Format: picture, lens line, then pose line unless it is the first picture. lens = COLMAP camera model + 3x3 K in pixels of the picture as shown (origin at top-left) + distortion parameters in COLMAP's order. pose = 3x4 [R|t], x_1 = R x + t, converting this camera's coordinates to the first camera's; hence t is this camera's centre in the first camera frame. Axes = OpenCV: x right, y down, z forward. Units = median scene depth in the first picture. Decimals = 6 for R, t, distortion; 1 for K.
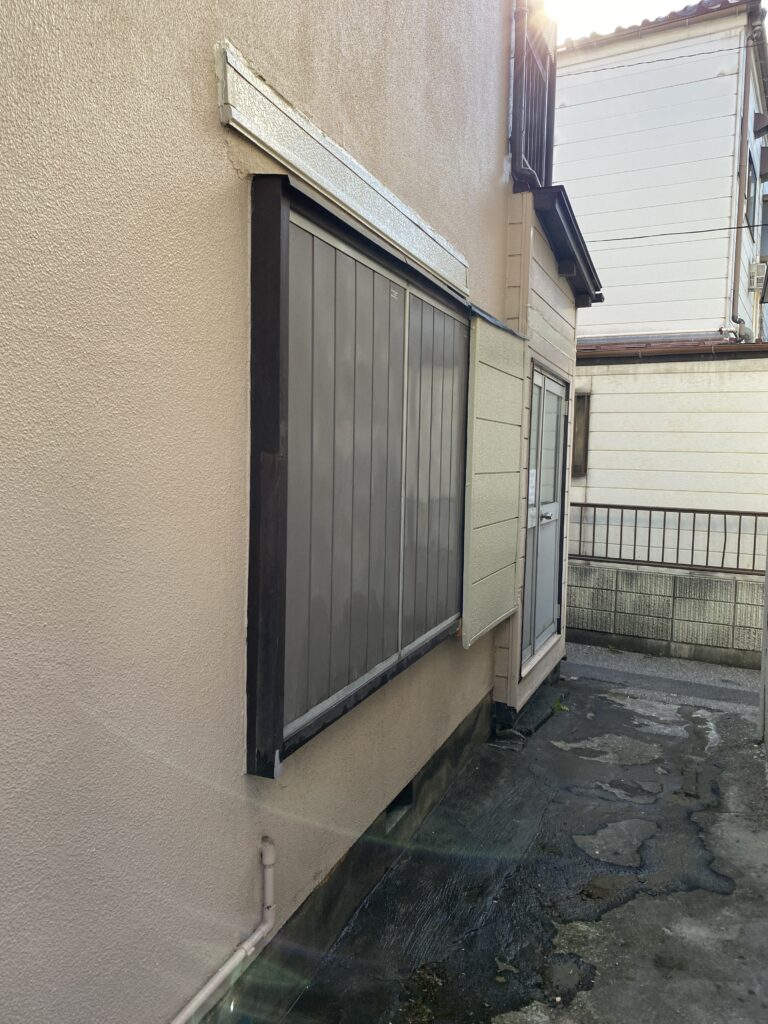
lens RADIAL K [[777.2, 0, 384.0], [0, 777.2, 512.0], [0, 0, 1]] dist [0.000972, -0.003253]
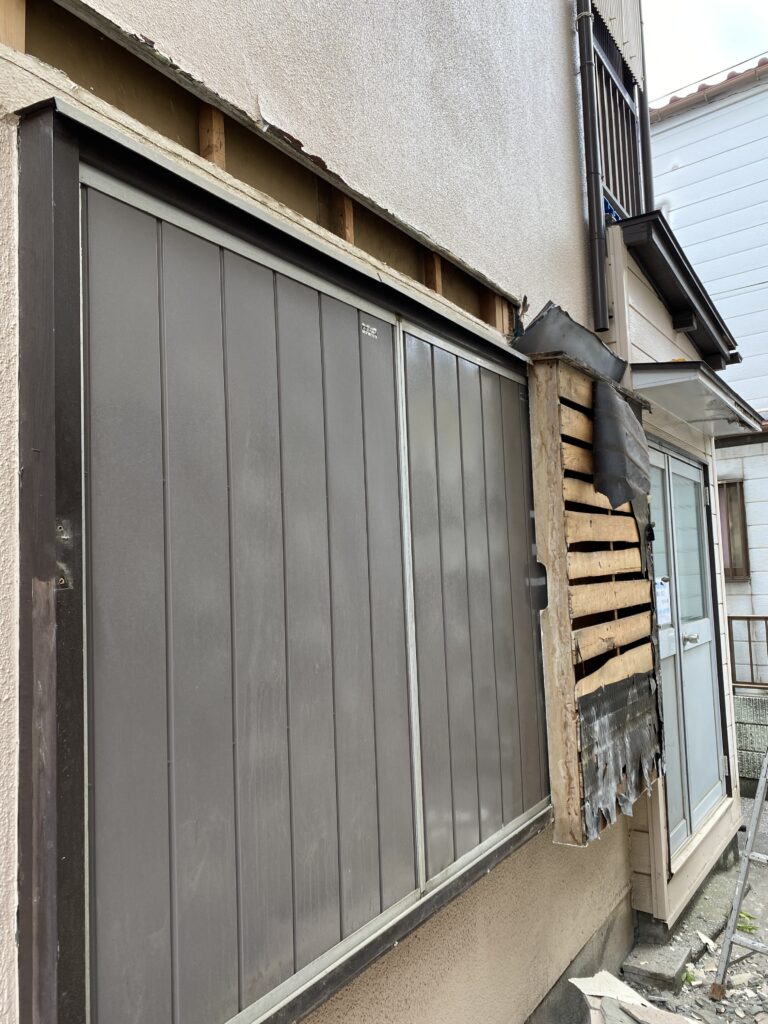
lens RADIAL K [[807.4, 0, 384.0], [0, 807.4, 512.0], [0, 0, 1]] dist [-0.002414, 0.003304]
pose [[0.980986, -0.075168, -0.178931, 0.057036], [0.047308, 0.986755, -0.155165, -0.007103], [0.188225, 0.143750, 0.971549, 0.144133]]
